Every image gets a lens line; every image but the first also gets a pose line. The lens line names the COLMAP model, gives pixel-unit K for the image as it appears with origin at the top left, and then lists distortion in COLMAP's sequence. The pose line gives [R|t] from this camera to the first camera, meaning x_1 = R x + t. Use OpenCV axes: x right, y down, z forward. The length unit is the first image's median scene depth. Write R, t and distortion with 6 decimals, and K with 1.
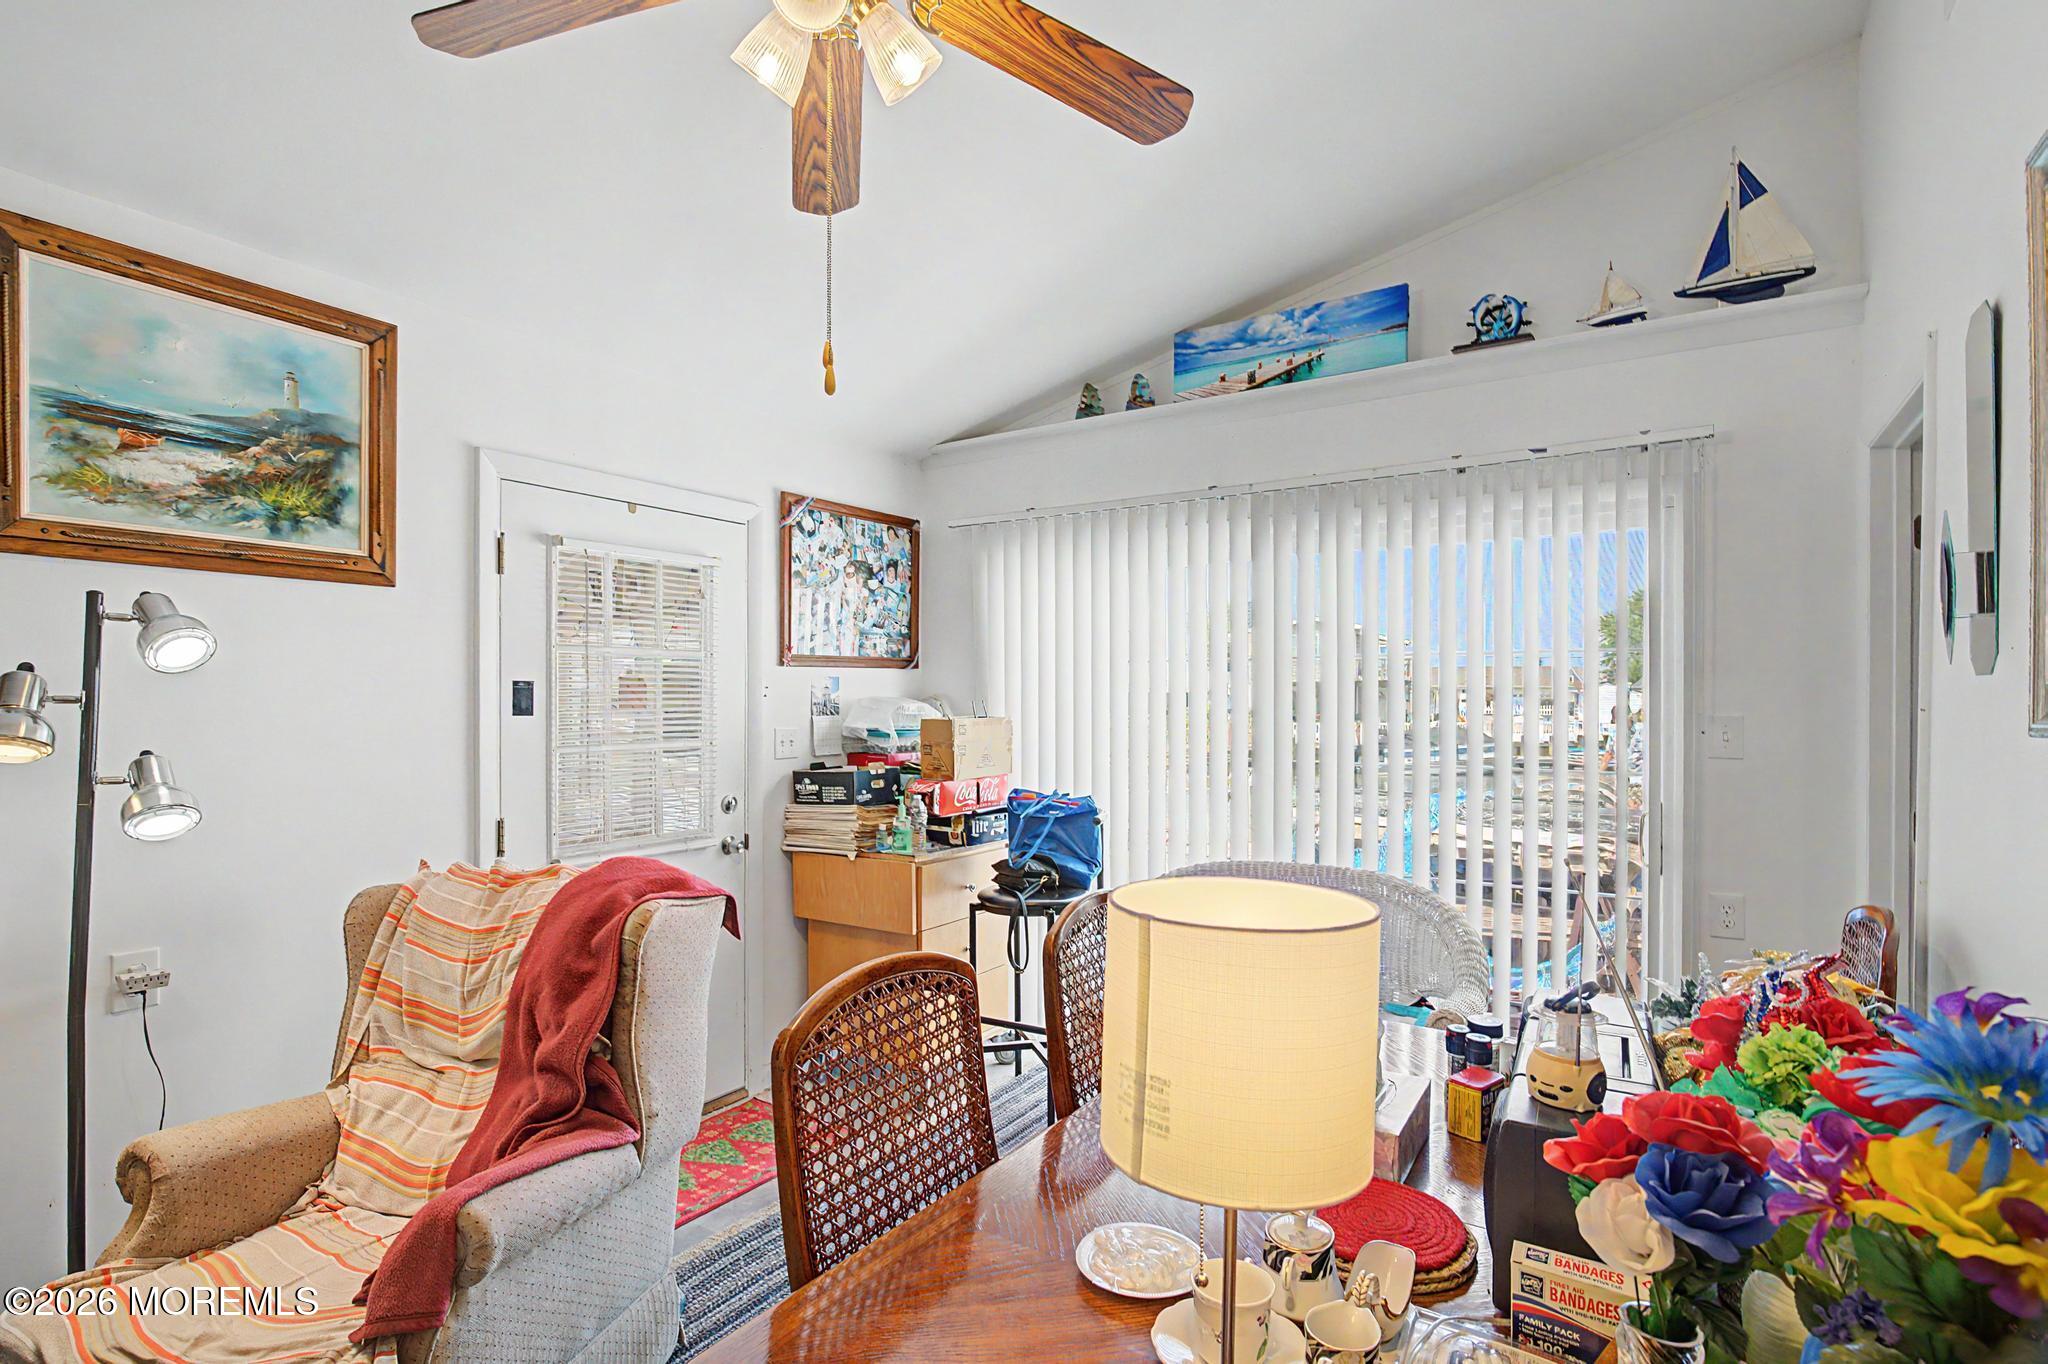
lens RADIAL K [[1011.7, 0, 1014.6], [0, 1011.7, 705.1], [0, 0, 1]] dist [-0.004485, 0.001939]
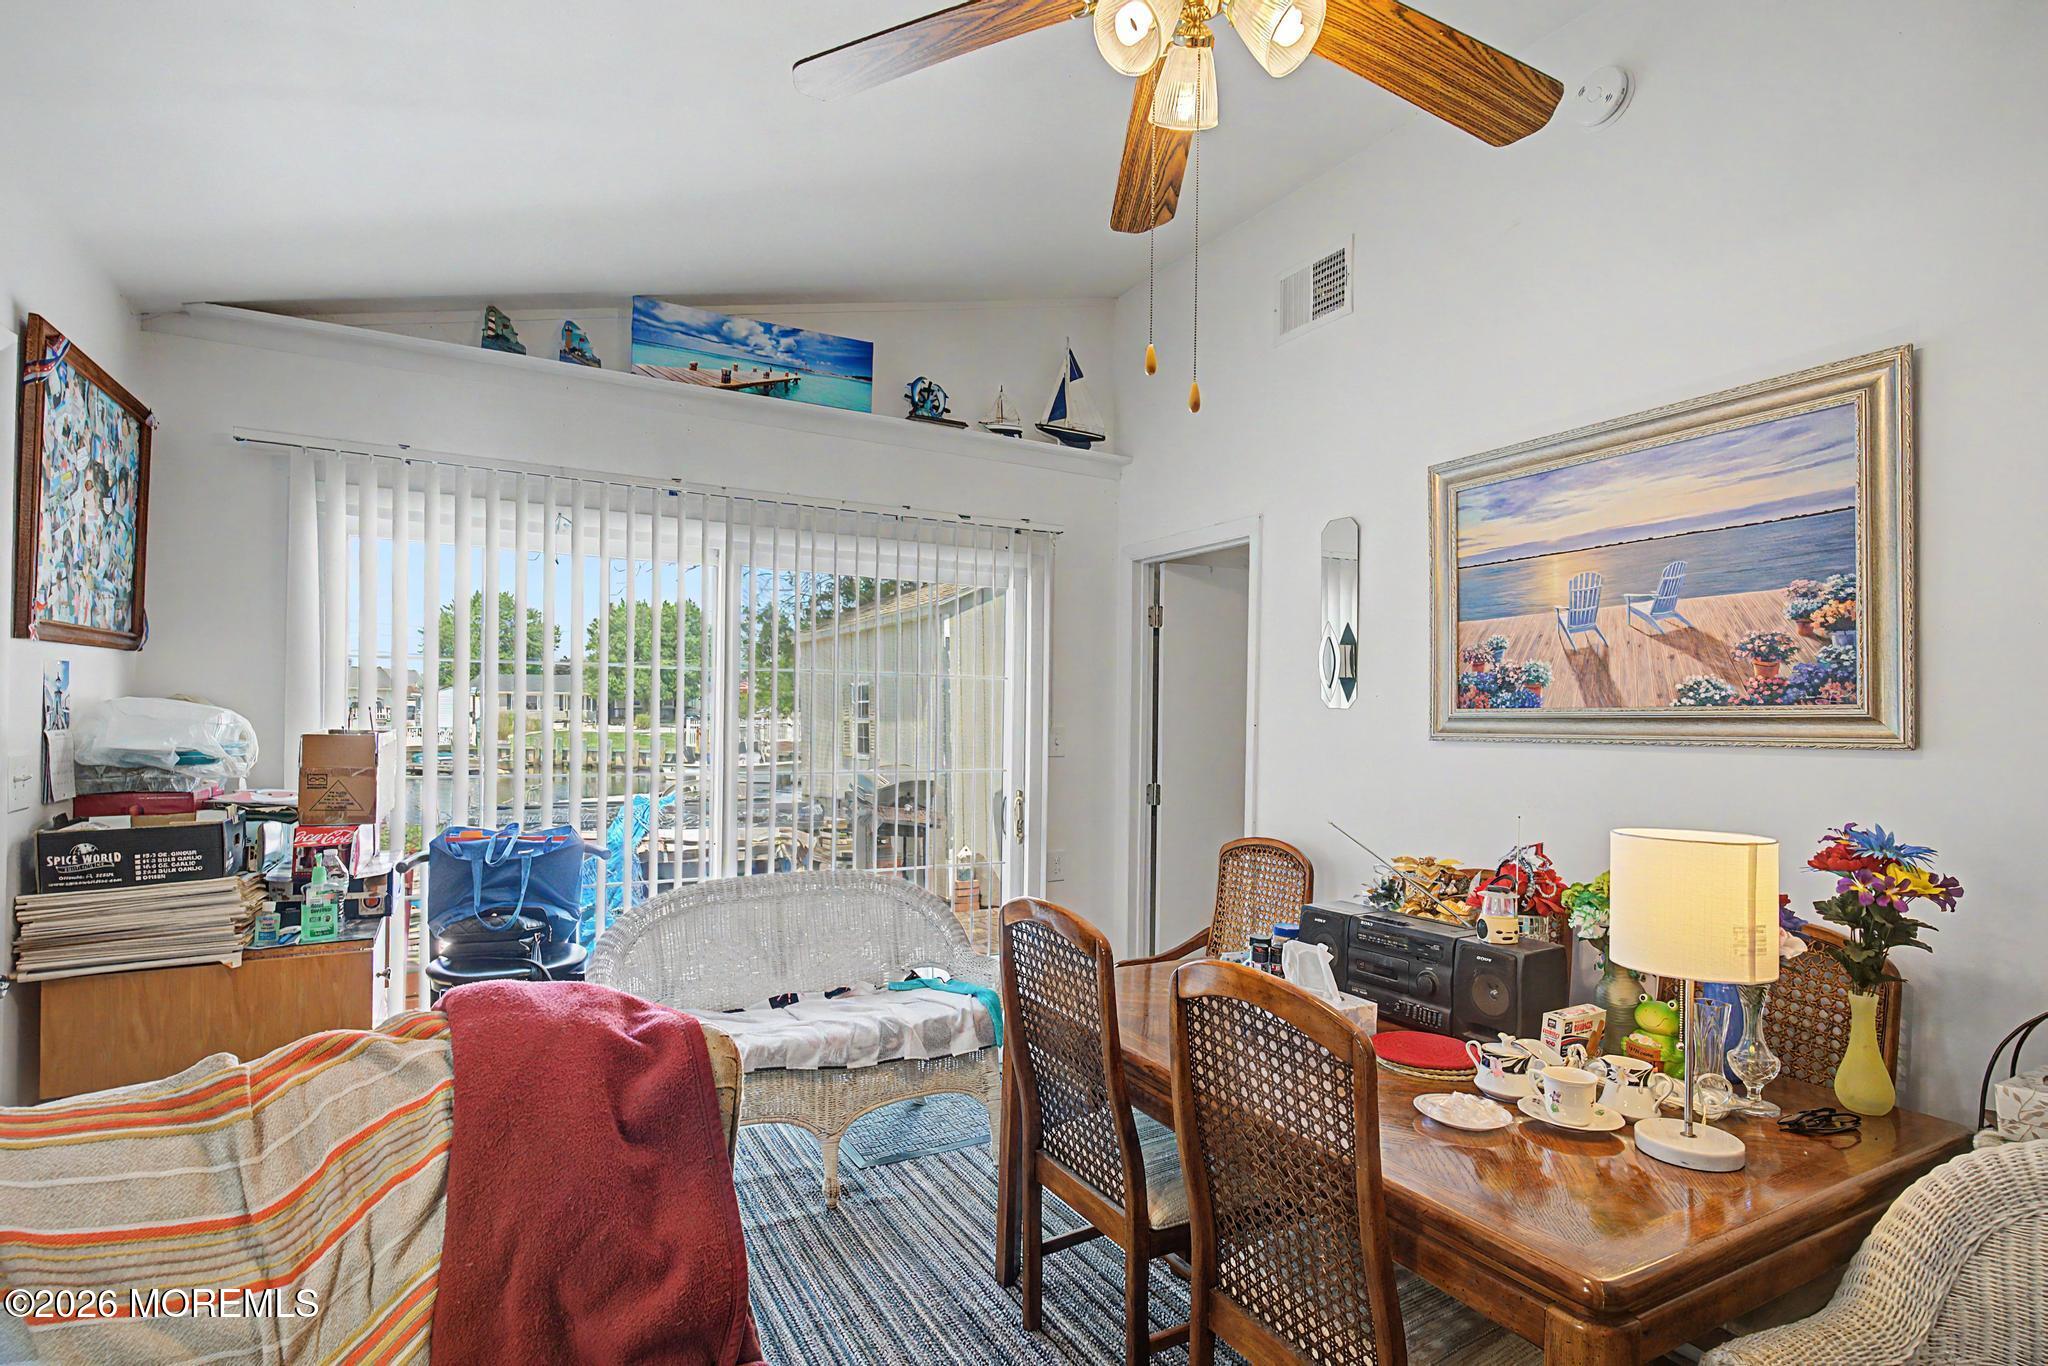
lens RADIAL K [[1011.7, 0, 1014.6], [0, 1011.7, 706.1], [0, 0, 1]] dist [-0.004485, 0.001939]
pose [[0.467527, 0.014962, 0.883852, -0.479957], [-0.012338, 0.999870, -0.010399, -0.003537], [-0.883893, -0.006043, 0.467651, 0.302183]]
